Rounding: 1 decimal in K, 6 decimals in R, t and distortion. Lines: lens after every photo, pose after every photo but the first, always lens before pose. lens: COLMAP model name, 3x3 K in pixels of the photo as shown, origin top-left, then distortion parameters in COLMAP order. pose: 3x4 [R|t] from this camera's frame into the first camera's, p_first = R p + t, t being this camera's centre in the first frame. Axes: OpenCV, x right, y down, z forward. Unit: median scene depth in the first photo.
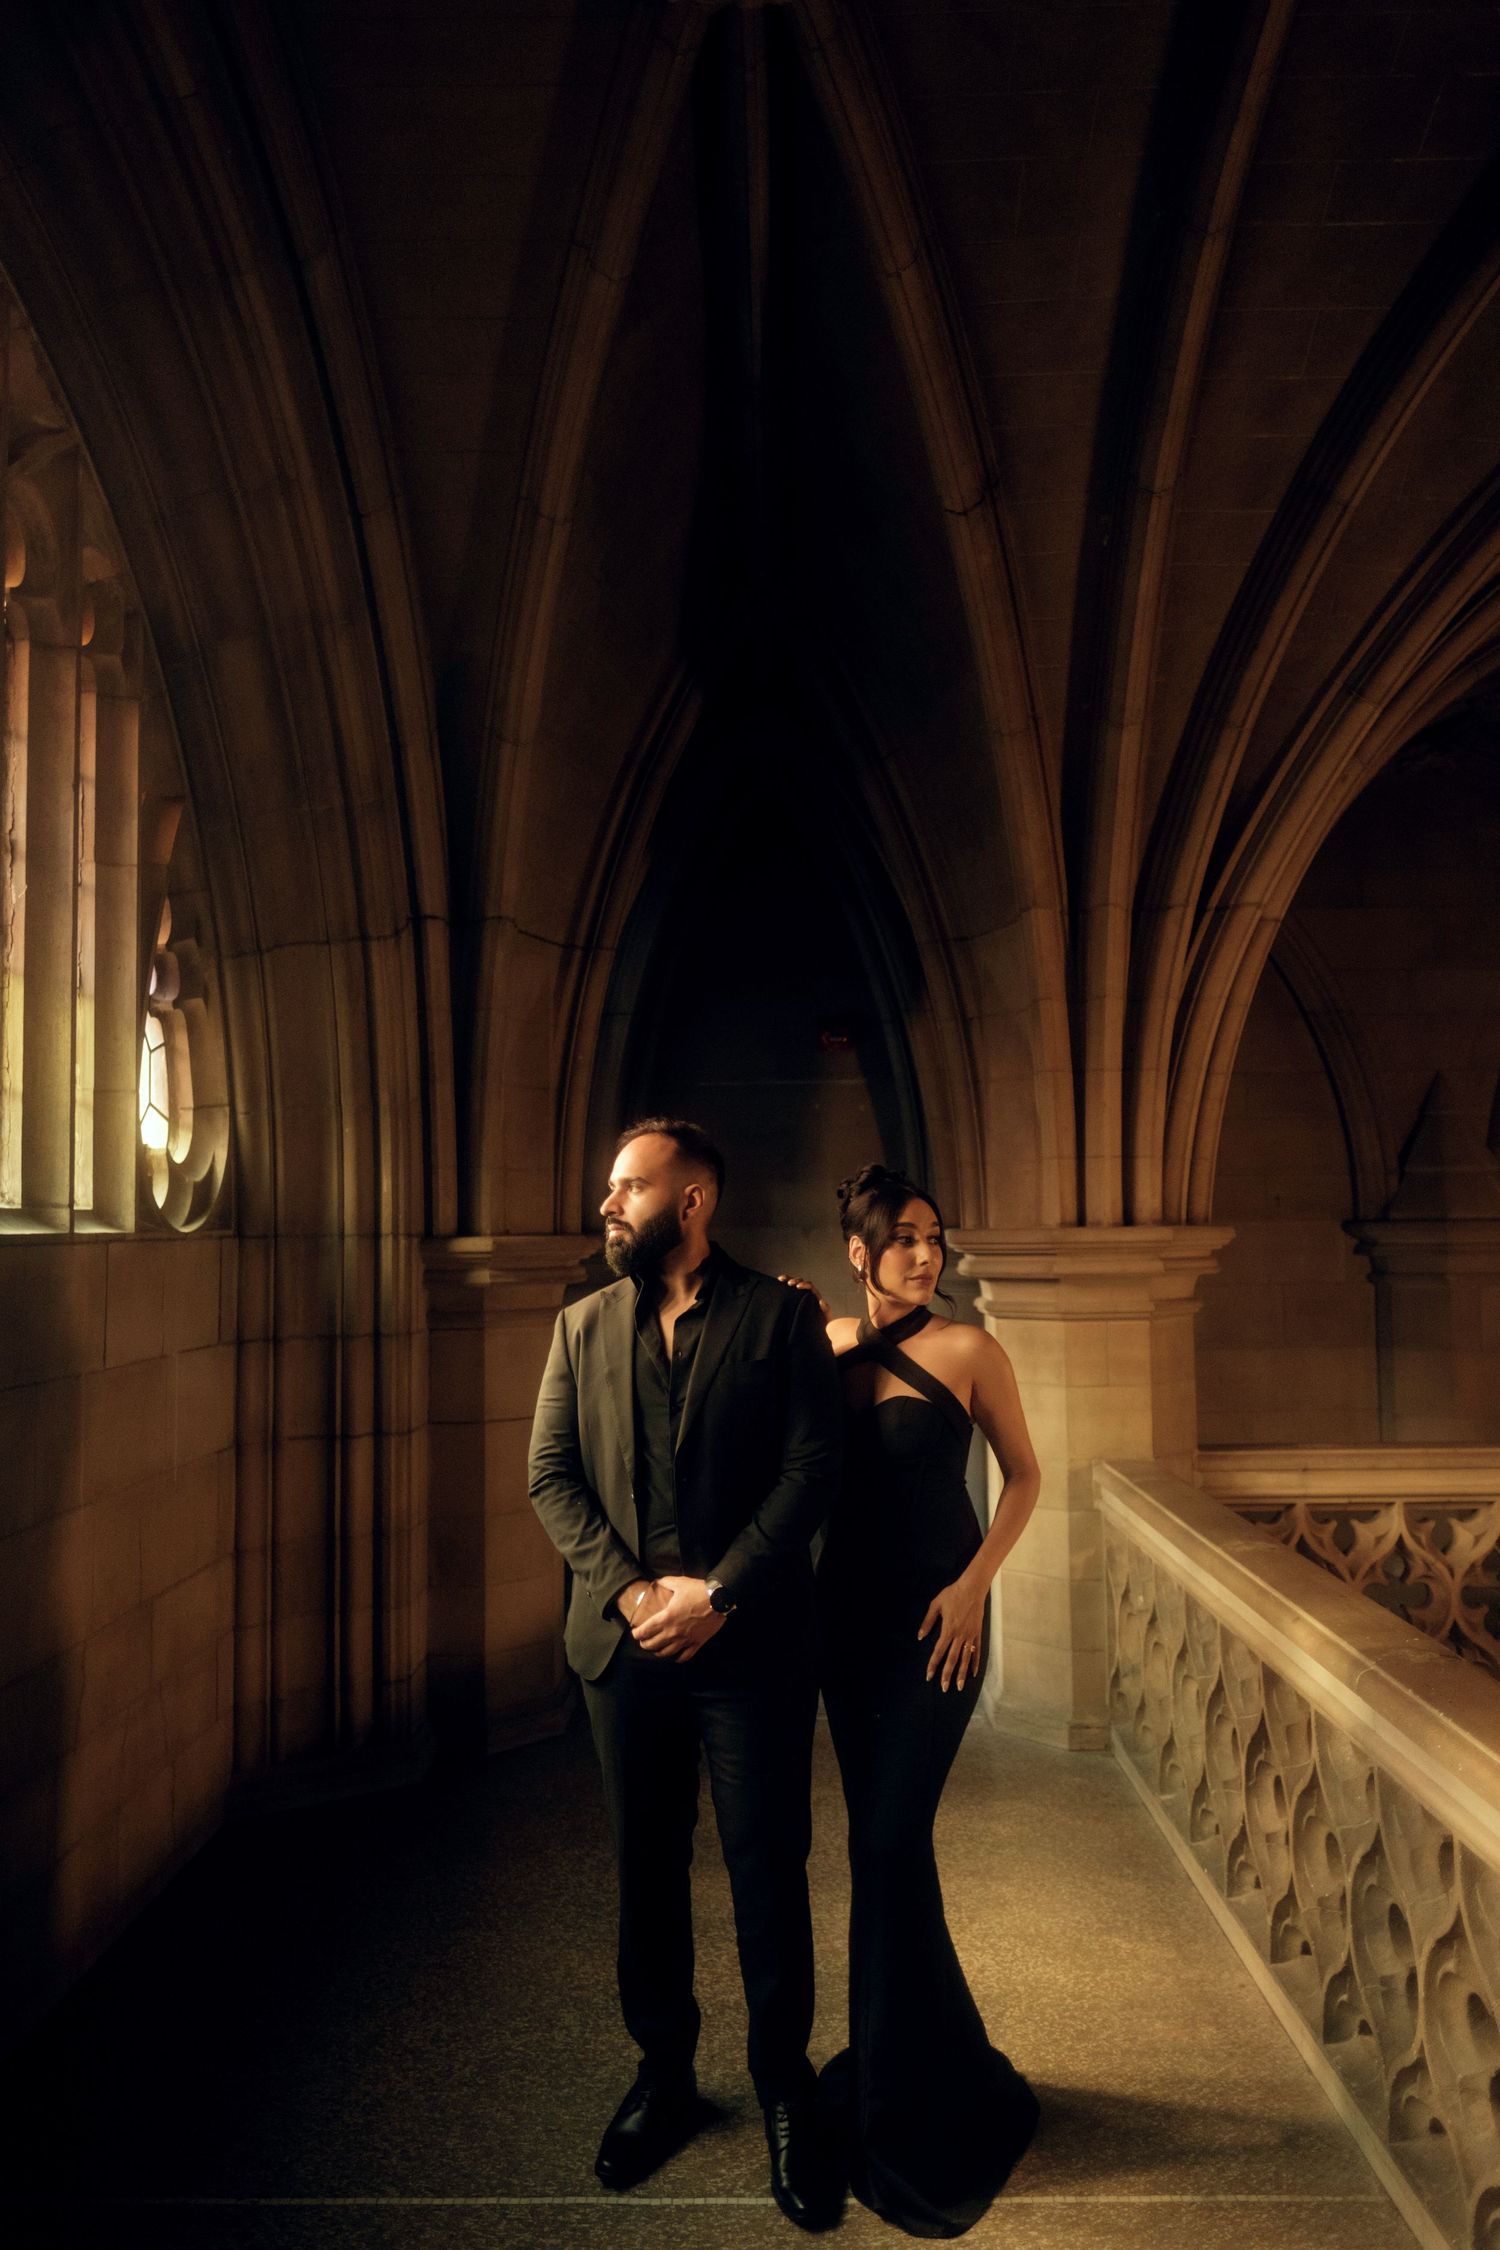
lens RADIAL K [[1554.9, 0, 745.2], [0, 1554.9, 1127.3], [0, 0, 1]] dist [-0.019093, 0.006218]
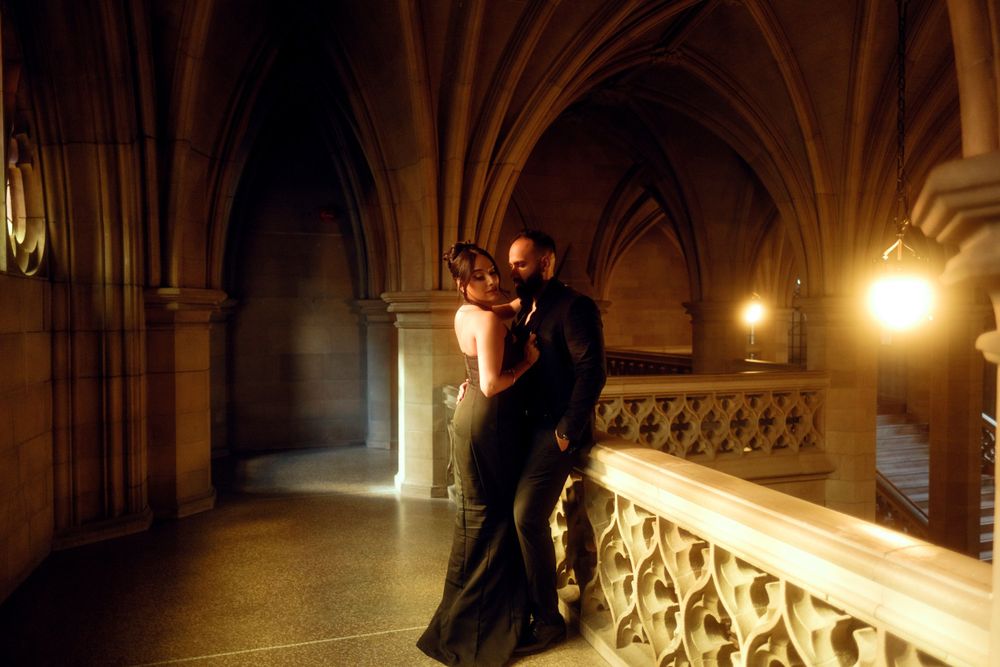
lens RADIAL K [[691.1, 0, 501.8], [0, 691.1, 336.3], [0, 0, 1]] dist [-0.019093, 0.006218]
pose [[0.943569, 0.005679, 0.331127, -0.055960], [-0.034116, 0.996200, 0.080131, 0.046547], [-0.329414, -0.086906, 0.940178, -0.071722]]
